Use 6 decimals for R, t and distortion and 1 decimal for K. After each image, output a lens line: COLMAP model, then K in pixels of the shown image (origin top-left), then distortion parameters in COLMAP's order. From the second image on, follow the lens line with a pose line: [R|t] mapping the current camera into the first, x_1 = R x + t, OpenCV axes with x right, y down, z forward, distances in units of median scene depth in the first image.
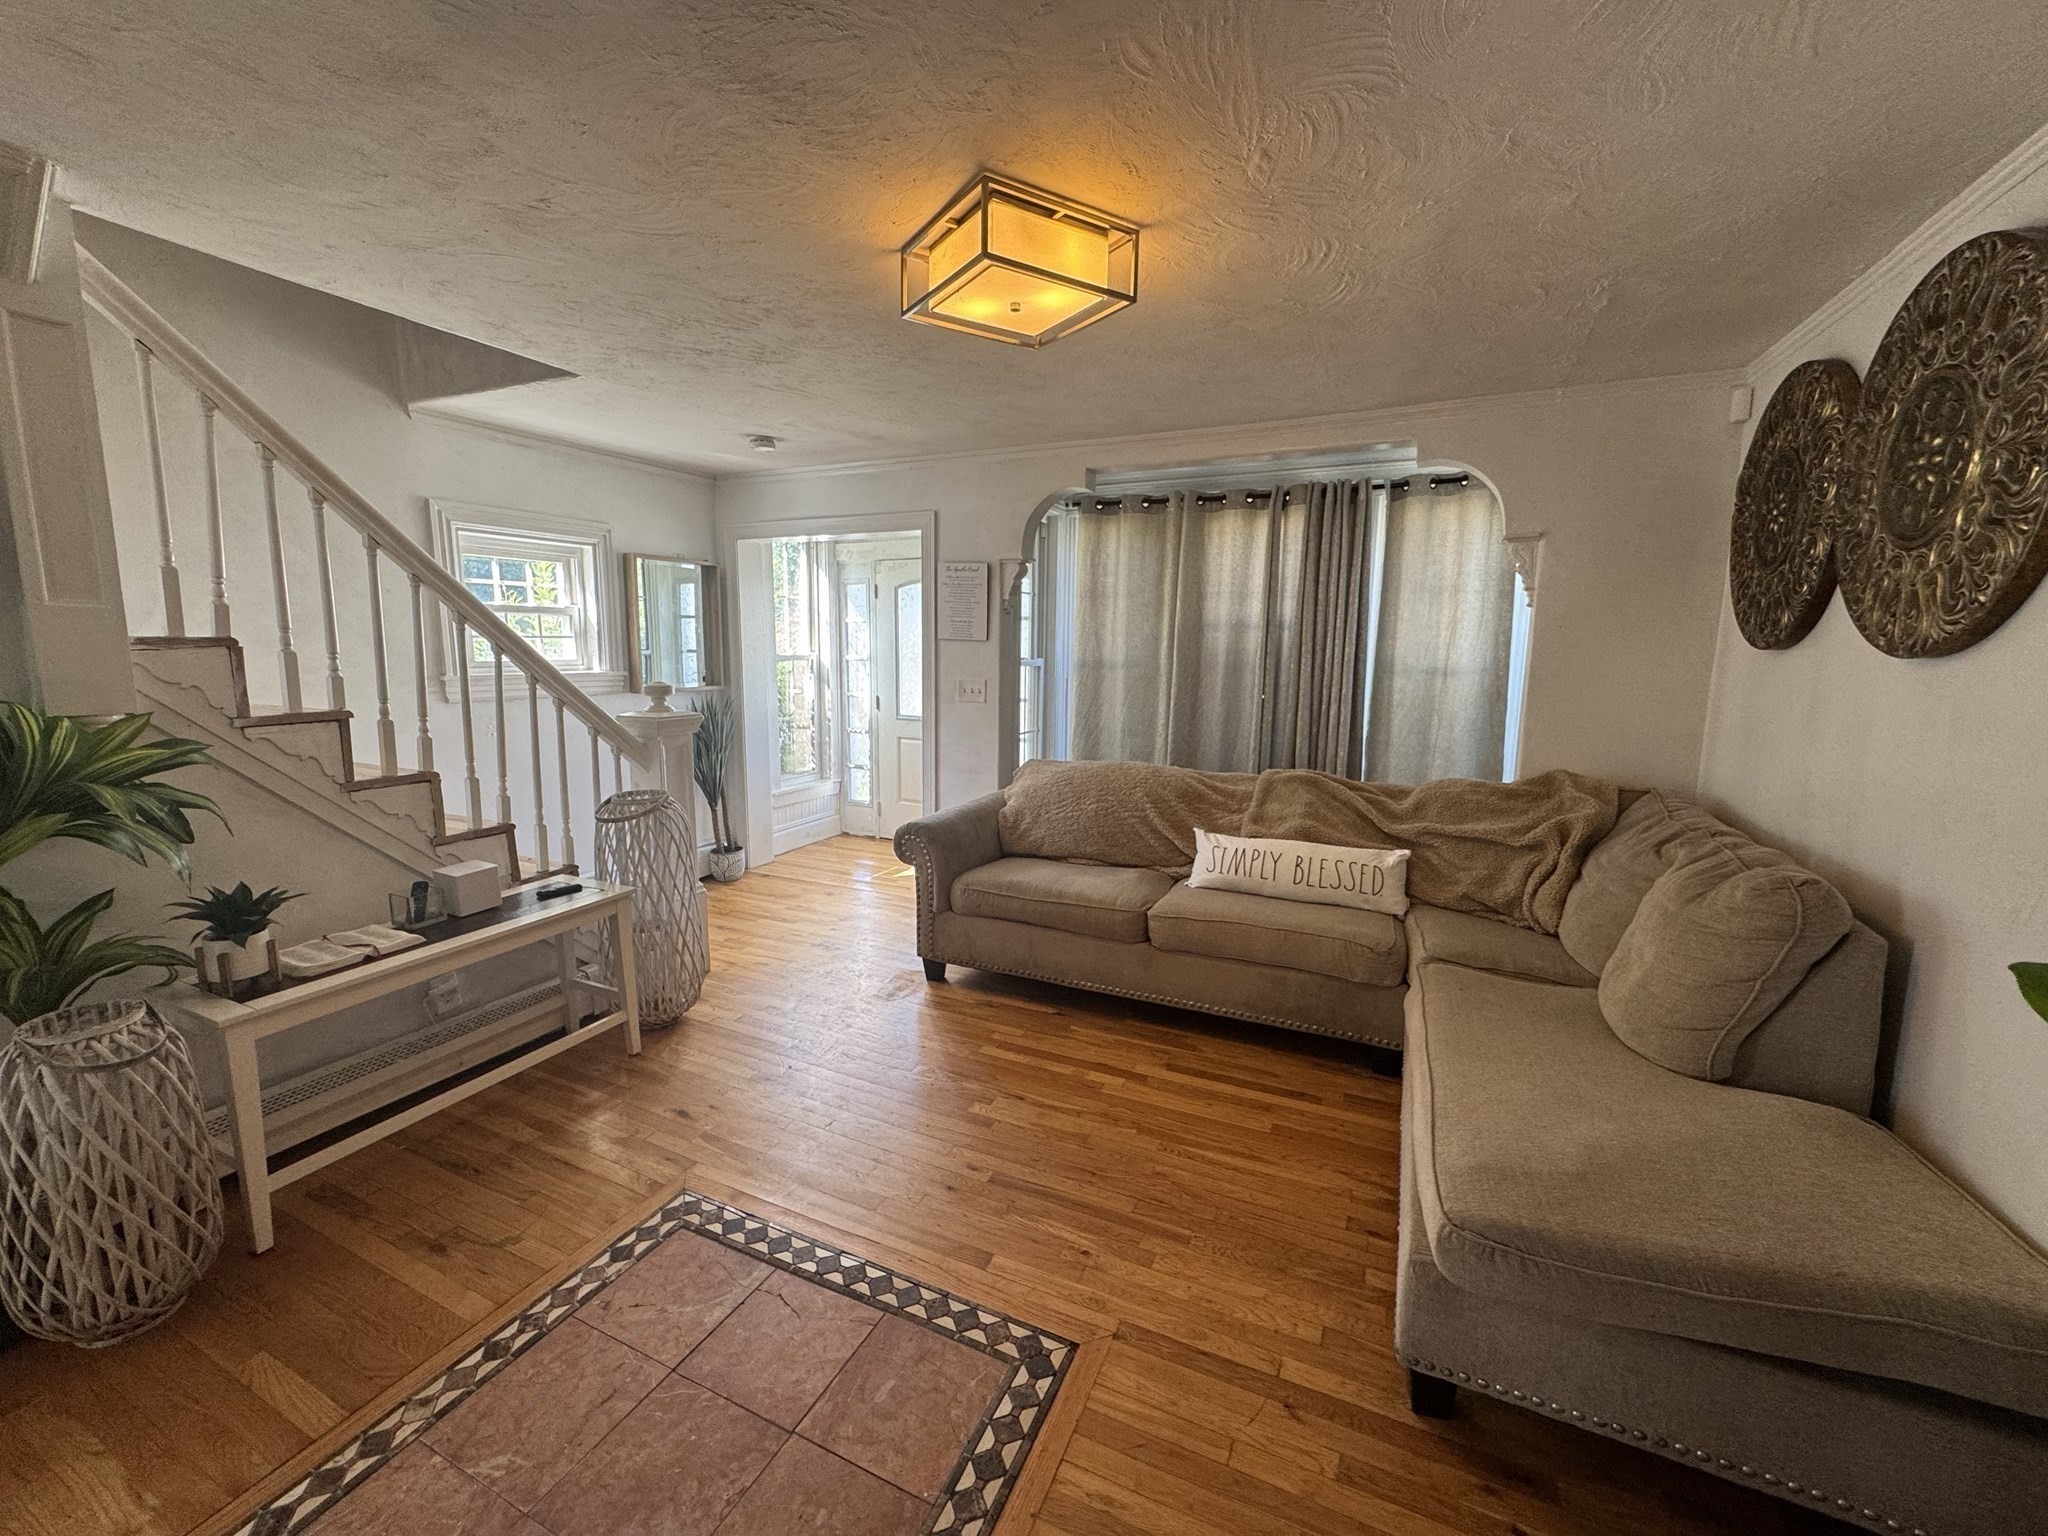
lens RADIAL K [[826.7, 0, 1021.0], [0, 826.7, 759.8], [0, 0, 1]] dist [-0.000729, 0.000160]
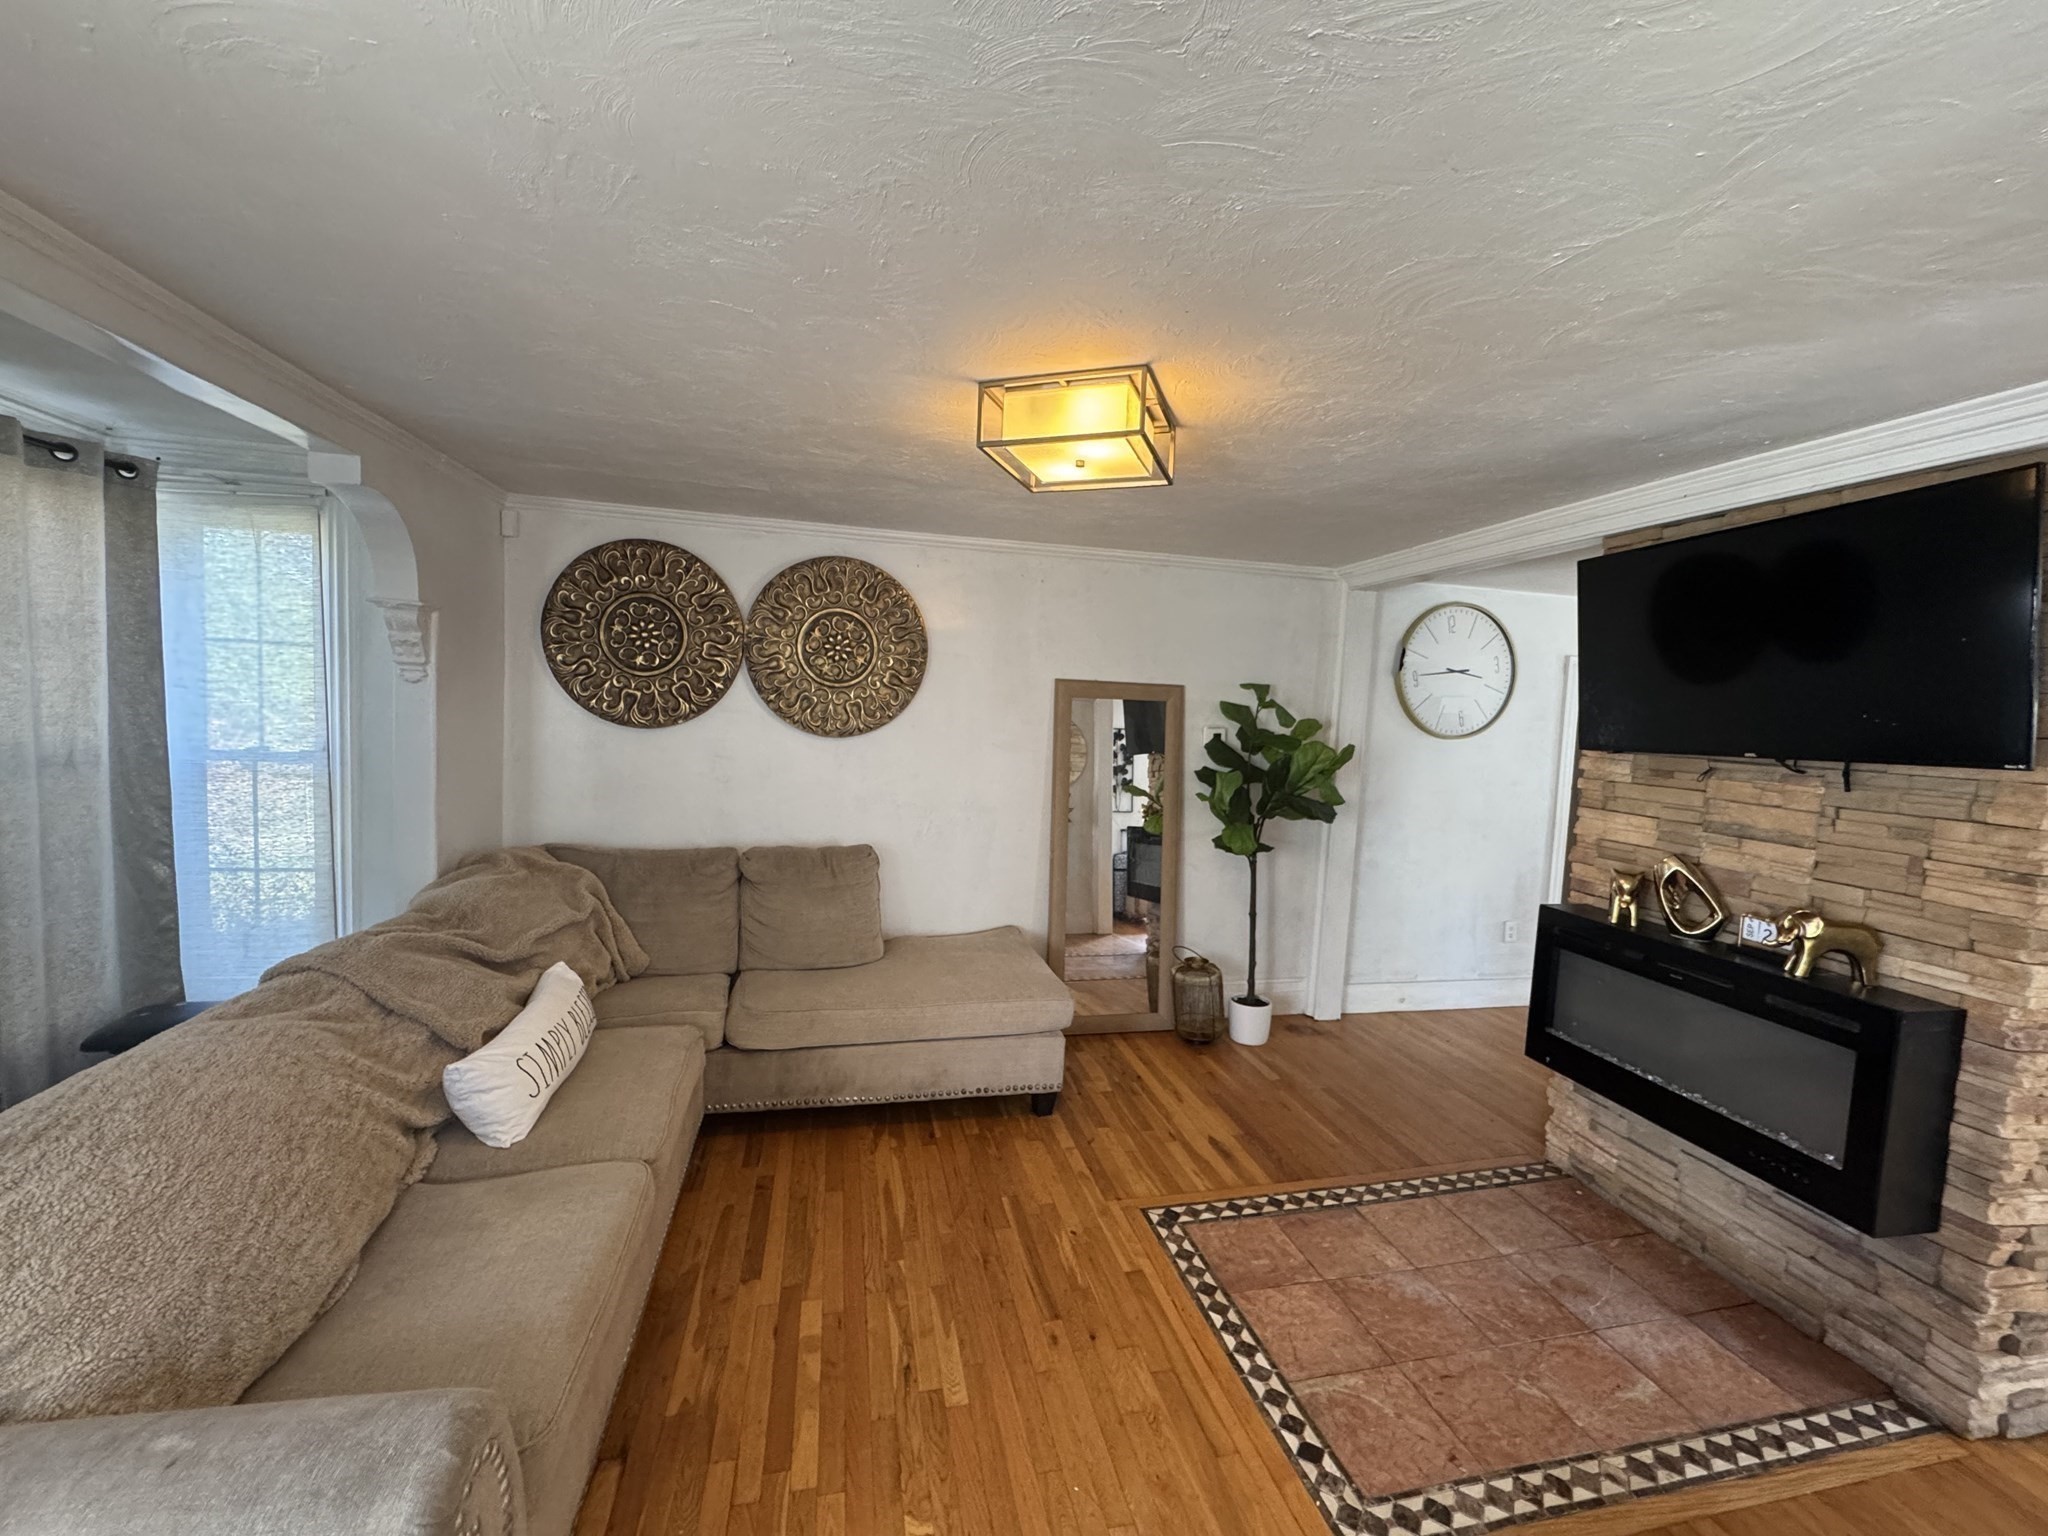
lens RADIAL K [[826.7, 0, 1021.8], [0, 826.7, 768.2], [0, 0, 1]] dist [-0.000729, 0.000160]
pose [[-0.617542, -0.090753, 0.781284, -0.701161], [0.064298, 0.984171, 0.165143, -0.287426], [-0.783905, 0.152218, -0.601932, 1.491583]]
